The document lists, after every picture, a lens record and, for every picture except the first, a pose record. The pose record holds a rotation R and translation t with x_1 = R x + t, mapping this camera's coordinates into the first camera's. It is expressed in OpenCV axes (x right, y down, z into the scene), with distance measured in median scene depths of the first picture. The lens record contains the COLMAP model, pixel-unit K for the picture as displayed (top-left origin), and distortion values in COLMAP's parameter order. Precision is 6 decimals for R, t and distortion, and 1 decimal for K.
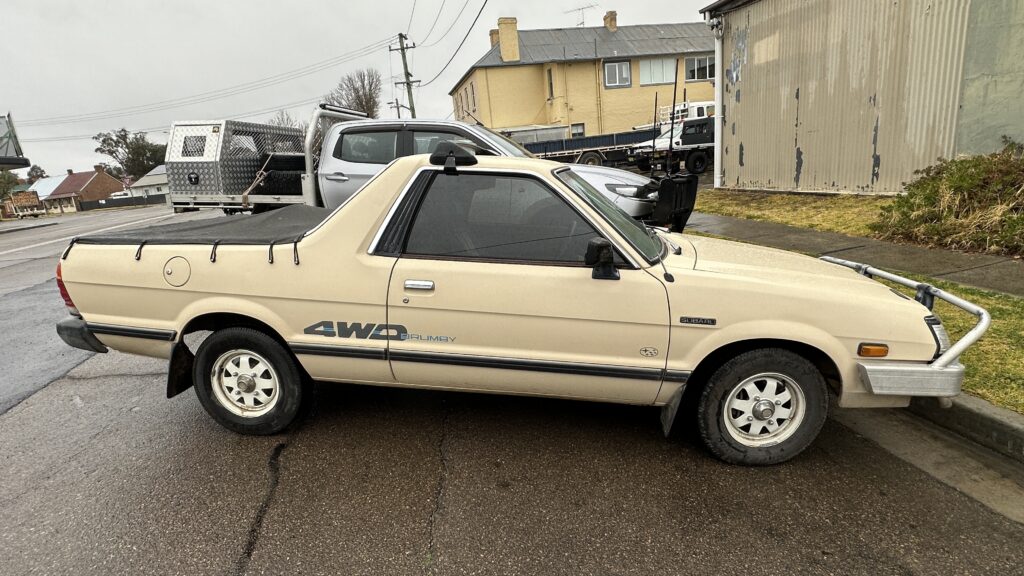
lens RADIAL K [[519.9, 0, 512.0], [0, 519.9, 288.0], [0, 0, 1]] dist [0.001501, 0.000859]
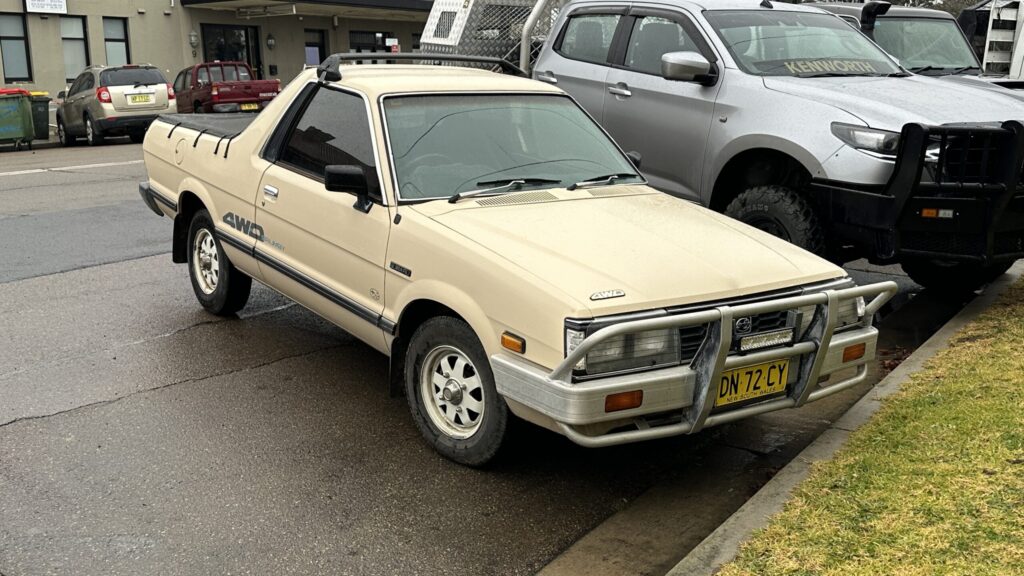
lens RADIAL K [[1082.9, 0, 512.0], [0, 1082.9, 288.0], [0, 0, 1]] dist [0.103130, -0.024349]
pose [[0.690918, 0.207992, -0.692366, 1.674433], [-0.209262, 0.974258, 0.083850, -0.097616], [0.691984, 0.086952, 0.716657, -0.218509]]
